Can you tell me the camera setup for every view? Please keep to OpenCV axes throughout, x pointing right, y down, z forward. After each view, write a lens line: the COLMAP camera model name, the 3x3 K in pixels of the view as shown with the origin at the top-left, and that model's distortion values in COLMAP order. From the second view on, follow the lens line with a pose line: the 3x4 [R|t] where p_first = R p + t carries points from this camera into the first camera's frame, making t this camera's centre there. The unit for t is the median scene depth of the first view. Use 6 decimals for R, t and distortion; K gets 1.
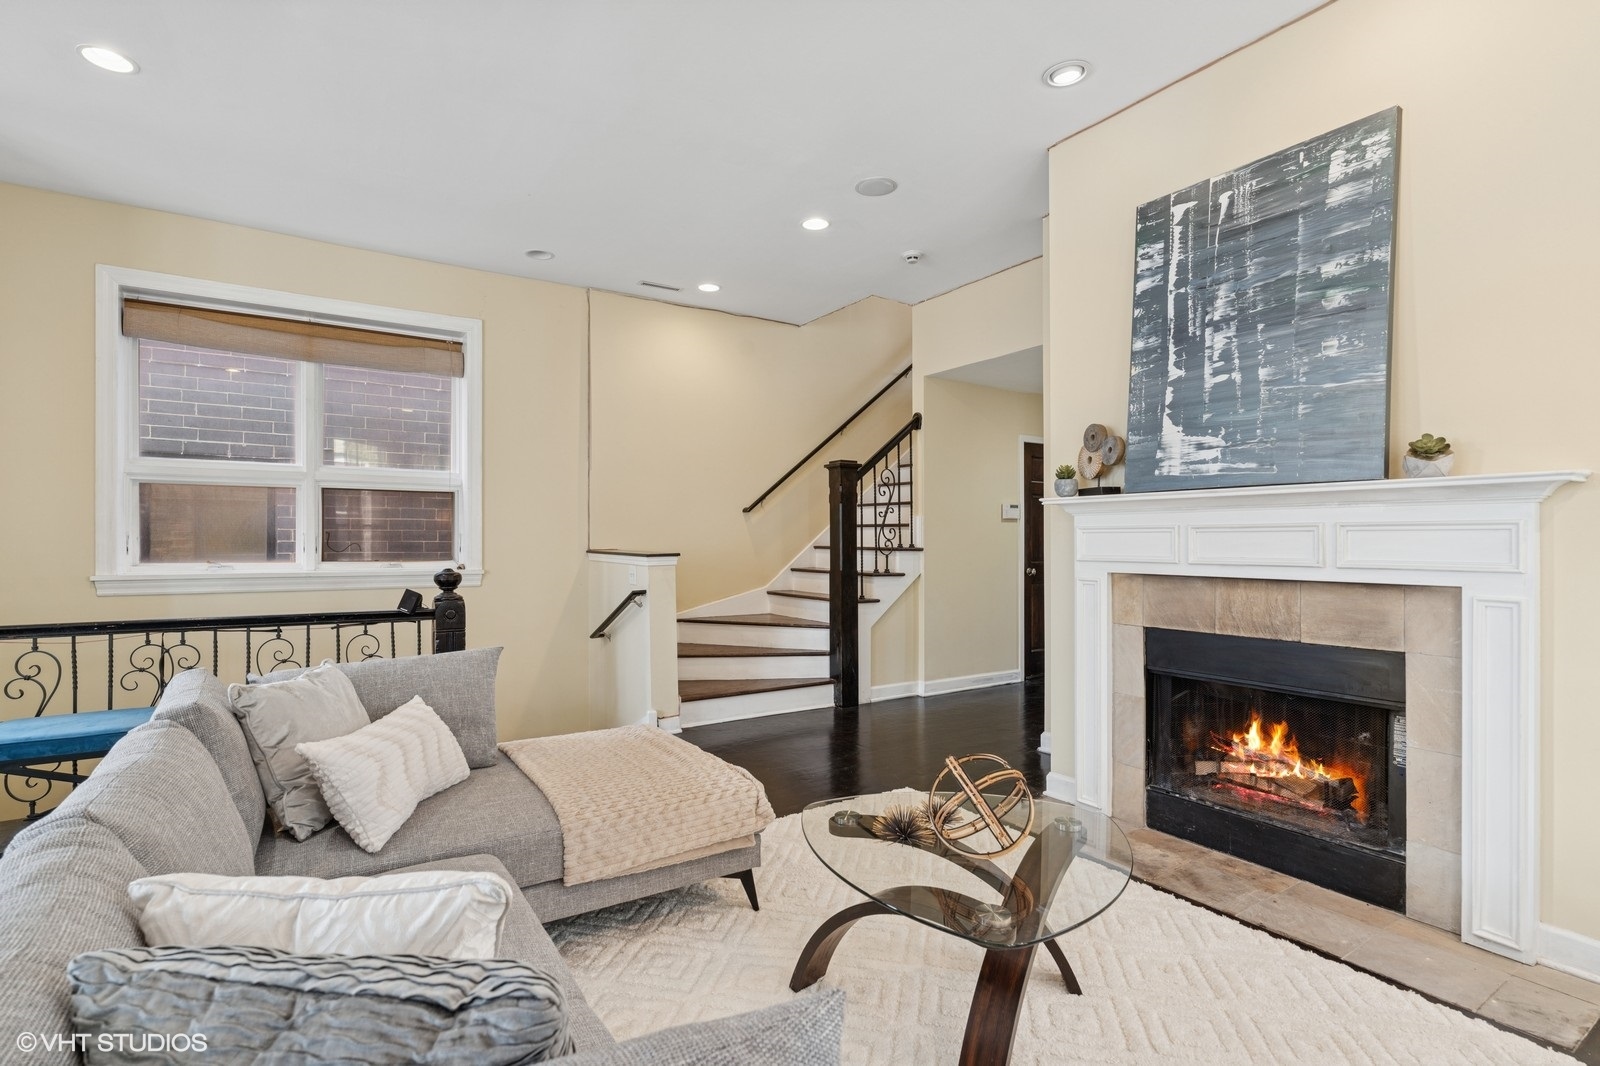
lens RADIAL K [[756.8, 0, 803.6], [0, 756.8, 537.2], [0, 0, 1]] dist [-0.005981, 0.001084]
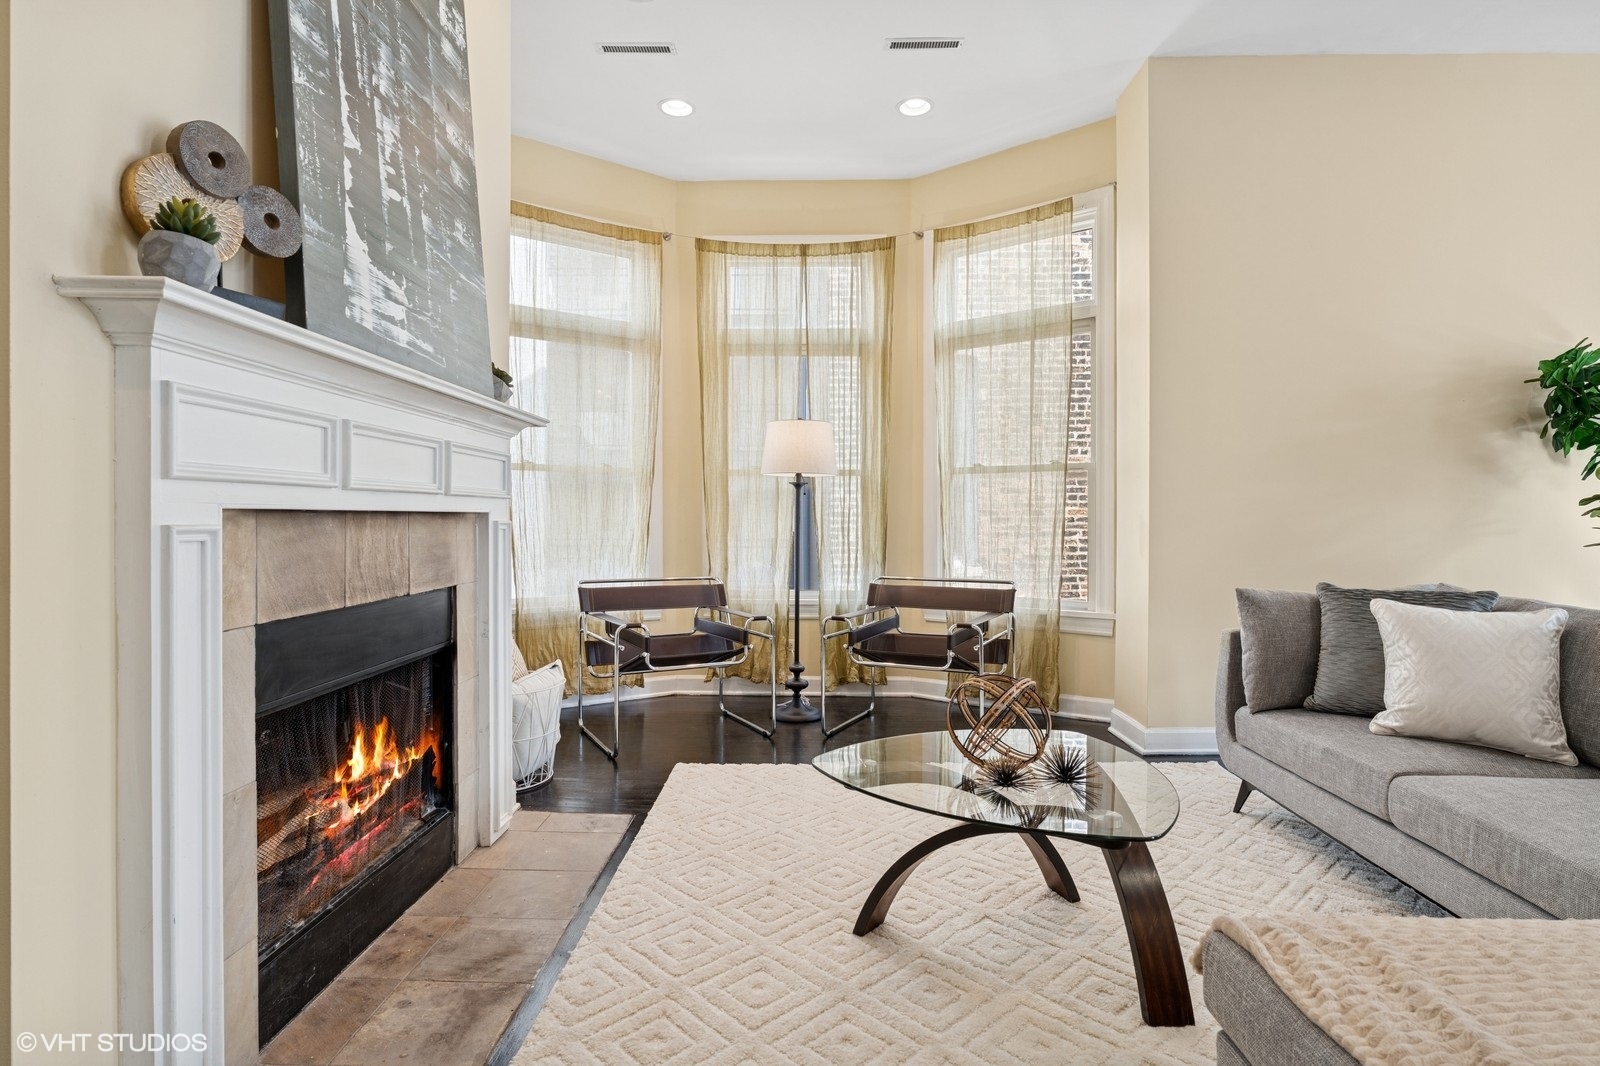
lens RADIAL K [[830.8, 0, 807.6], [0, 830.8, 519.0], [0, 0, 1]] dist [-0.004962, 0.000688]
pose [[-0.827770, -0.005095, 0.561045, -0.110023], [-0.006956, 0.999975, -0.001182, 0.052695], [-0.561025, -0.004881, -0.827785, 1.240124]]
